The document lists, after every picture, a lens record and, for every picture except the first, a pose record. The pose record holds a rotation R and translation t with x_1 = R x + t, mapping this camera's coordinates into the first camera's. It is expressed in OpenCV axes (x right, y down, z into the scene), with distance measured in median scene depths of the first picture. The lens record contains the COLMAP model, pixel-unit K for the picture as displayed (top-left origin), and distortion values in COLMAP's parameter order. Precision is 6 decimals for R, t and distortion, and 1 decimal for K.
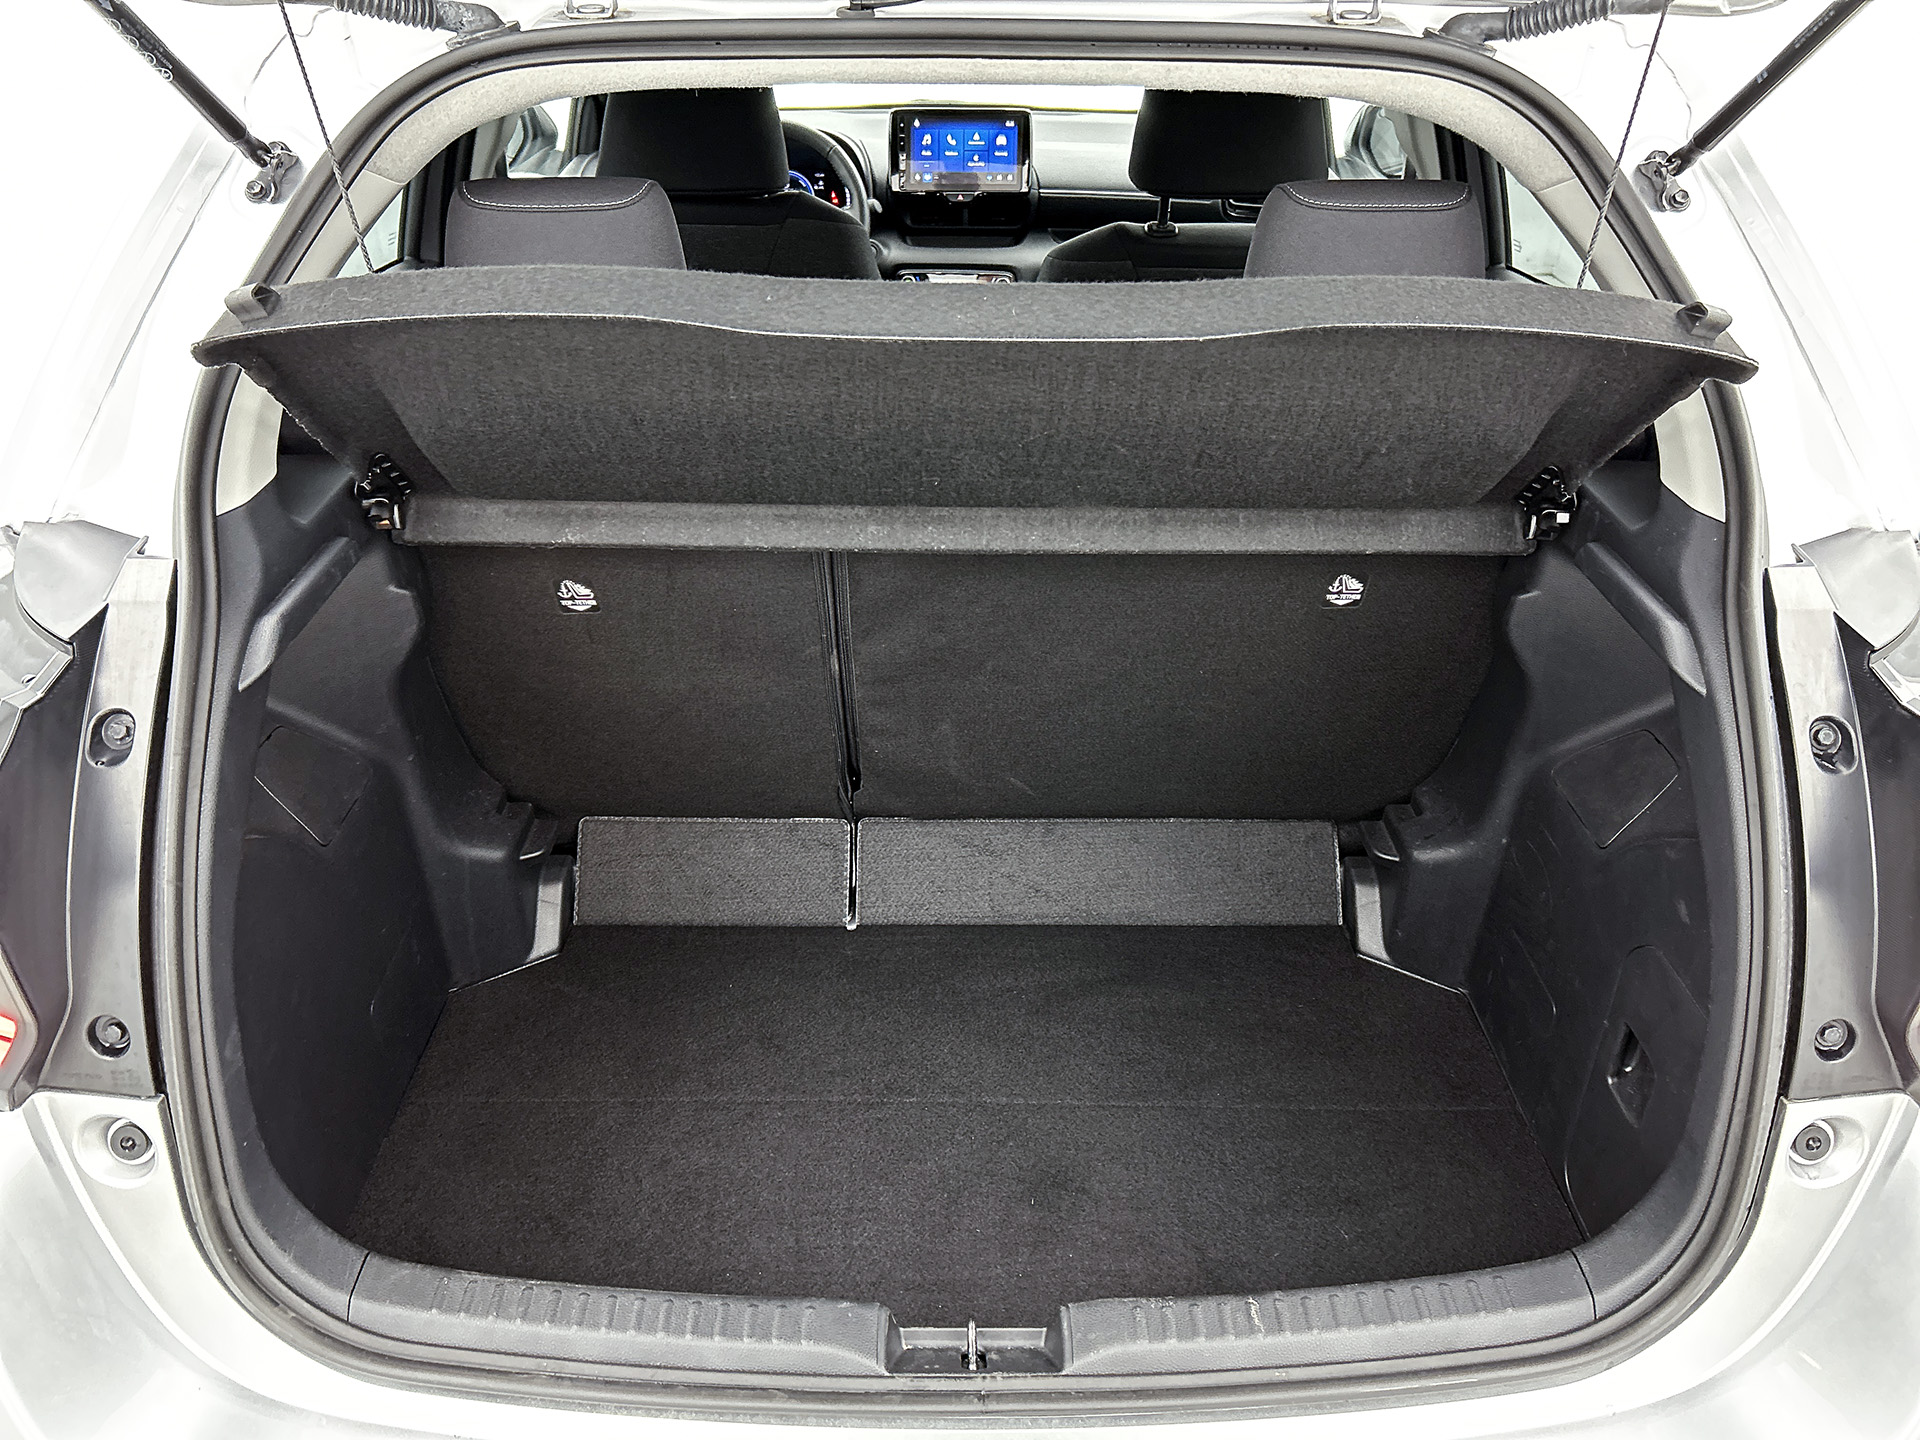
lens RADIAL K [[1439.1, 0, 950.7], [0, 1439.1, 716.8], [0, 0, 1]] dist [0.038499, -0.032553]
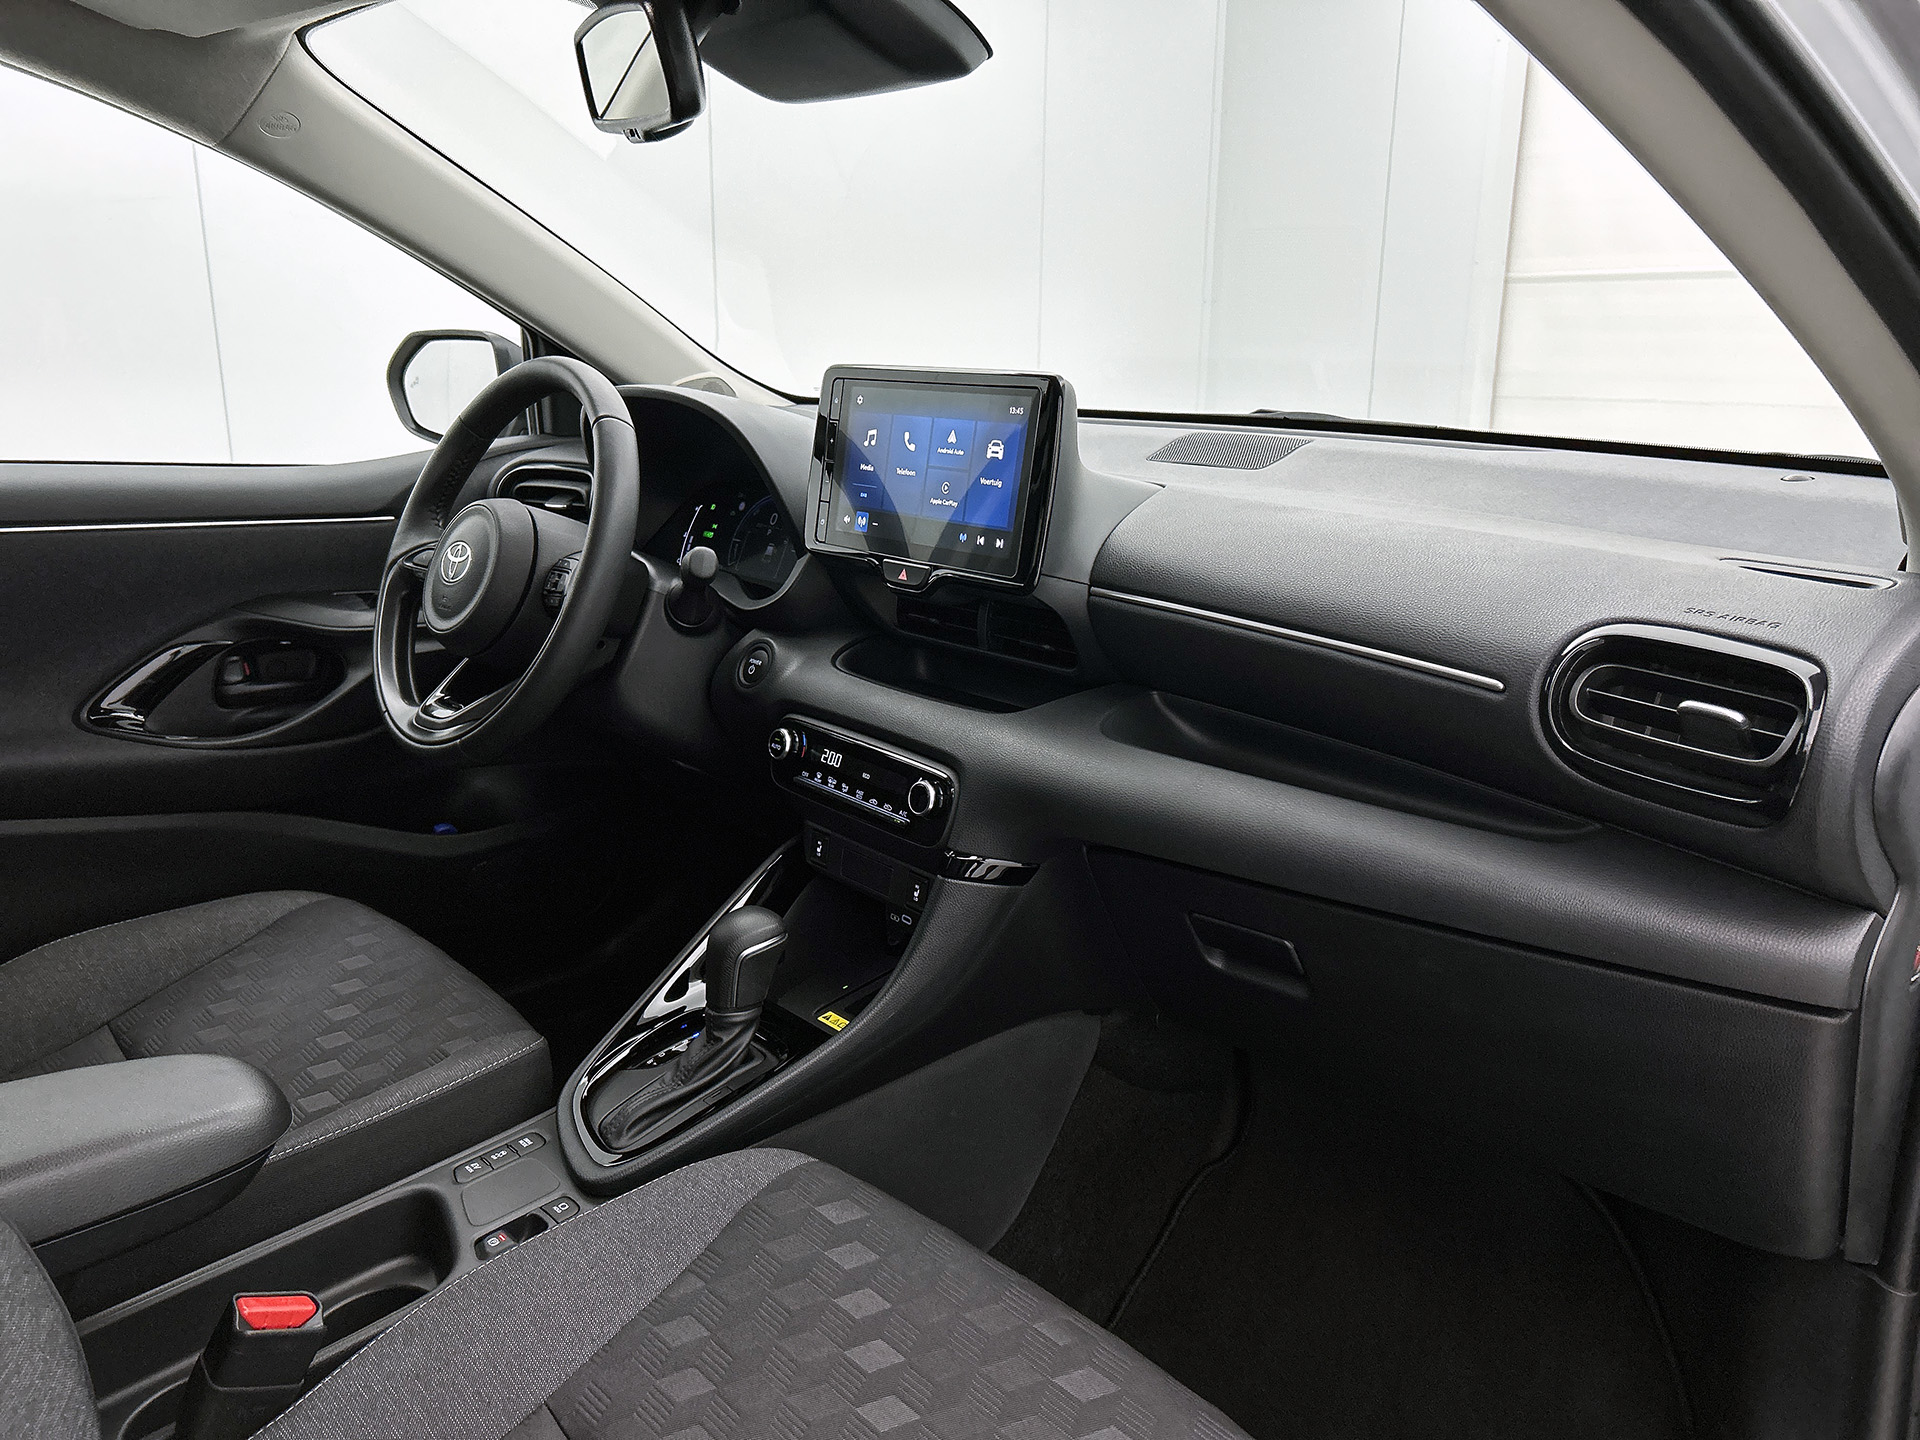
lens RADIAL K [[1439.1, 0, 973.9], [0, 1439.1, 723.8], [0, 0, 1]] dist [0.038499, -0.032553]
pose [[0.671722, 0.201428, -0.712893, 0.317969], [-0.370794, 0.924522, -0.088156, -0.295682], [0.641328, 0.323553, 0.695710, 0.753951]]
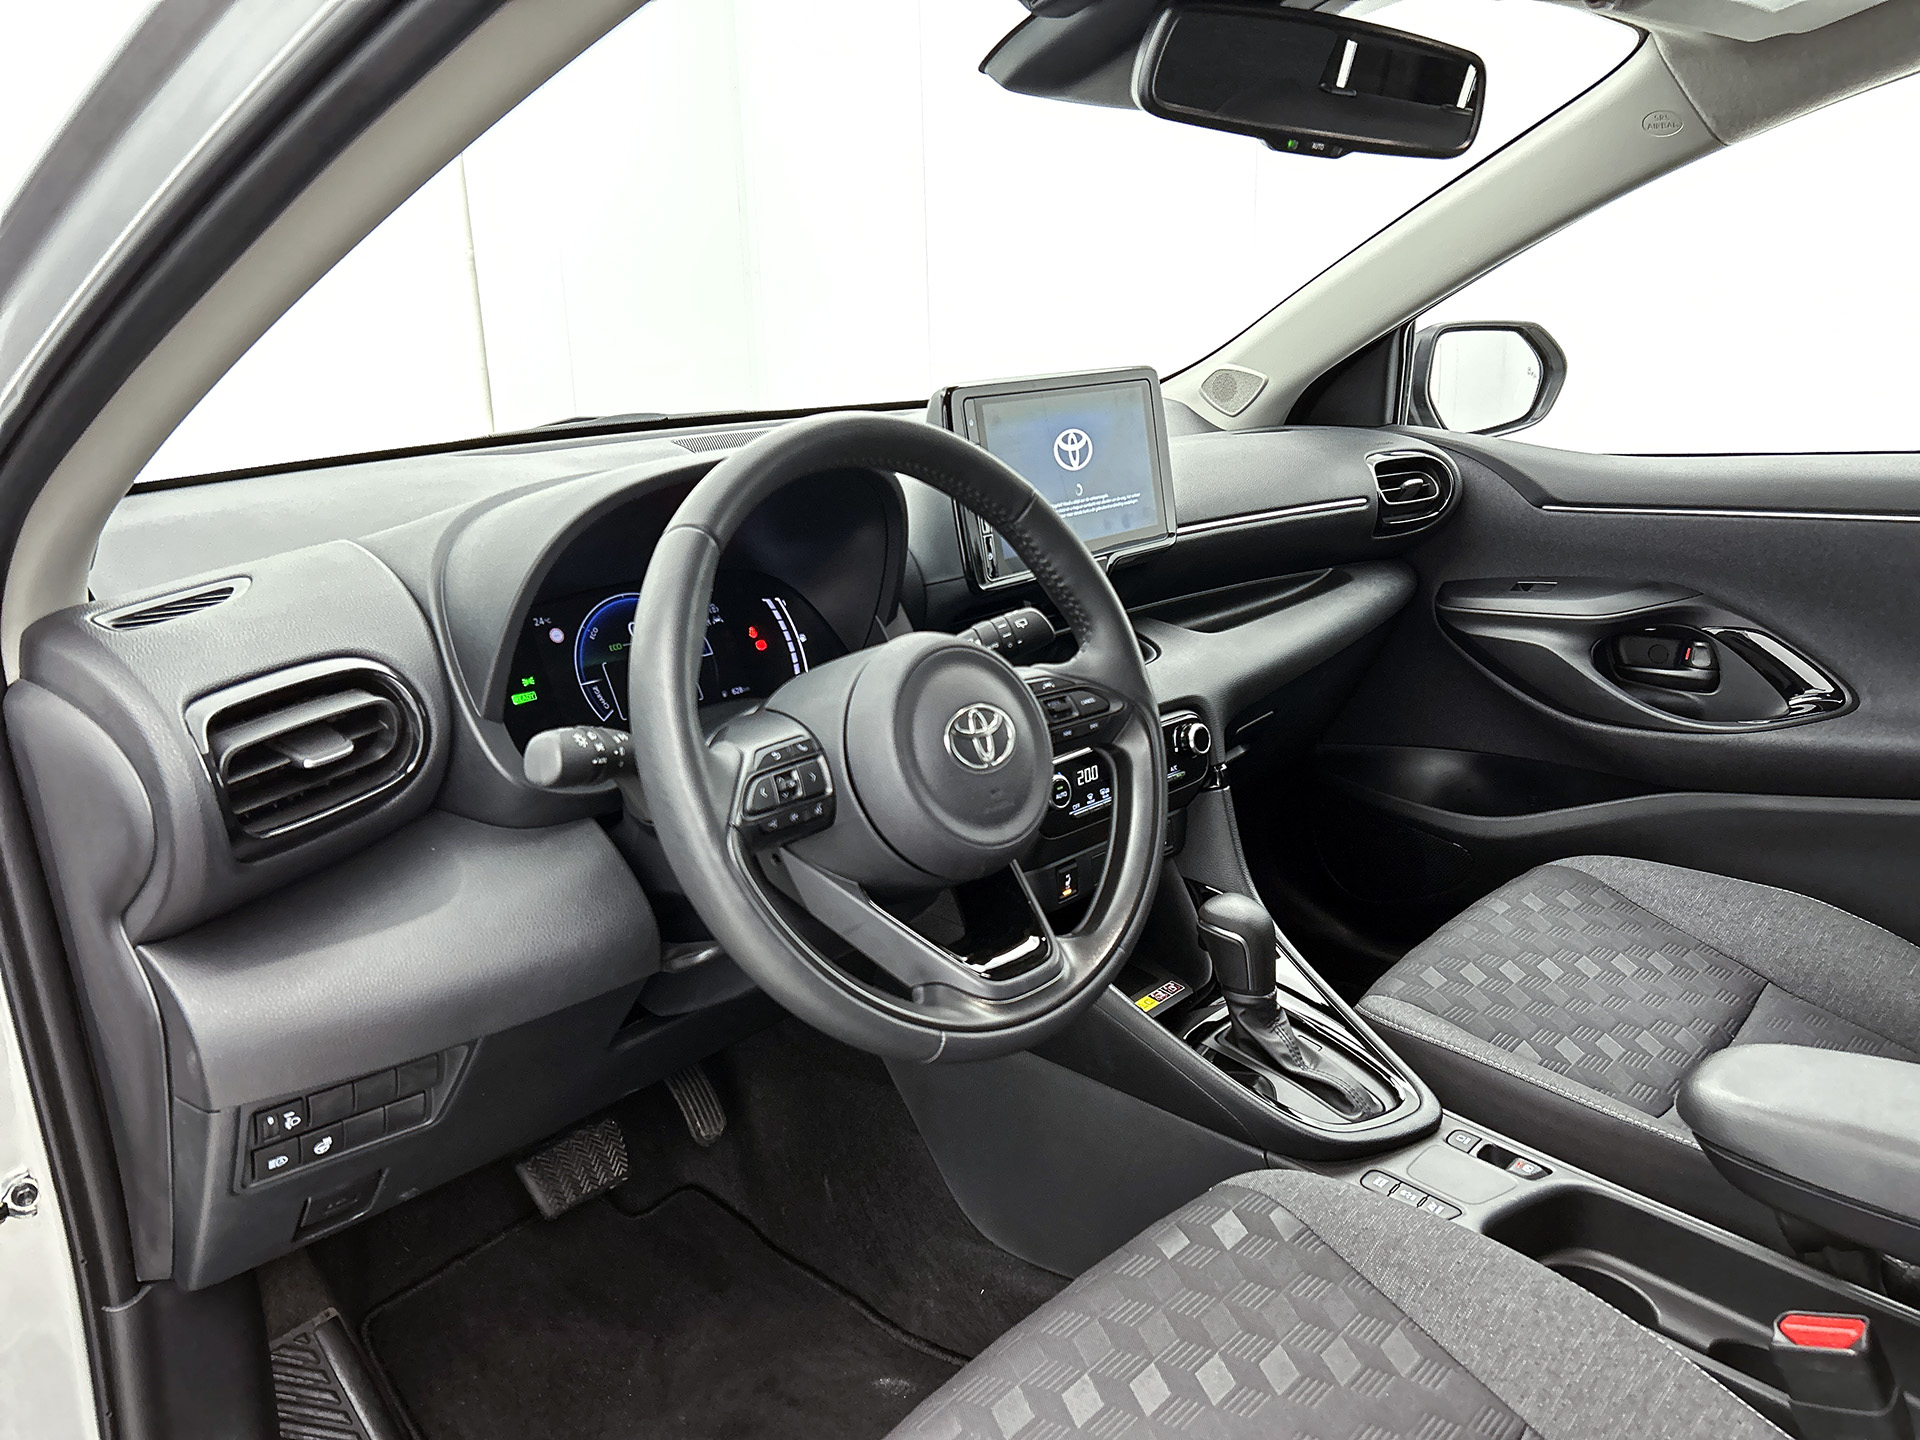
lens RADIAL K [[1439.1, 0, 975.4], [0, 1439.1, 709.0], [0, 0, 1]] dist [0.038499, -0.032553]
pose [[0.694022, -0.218017, 0.686150, -0.312026], [0.373383, 0.923856, -0.084120, -0.302683], [-0.615564, 0.314578, 0.722580, 0.737965]]
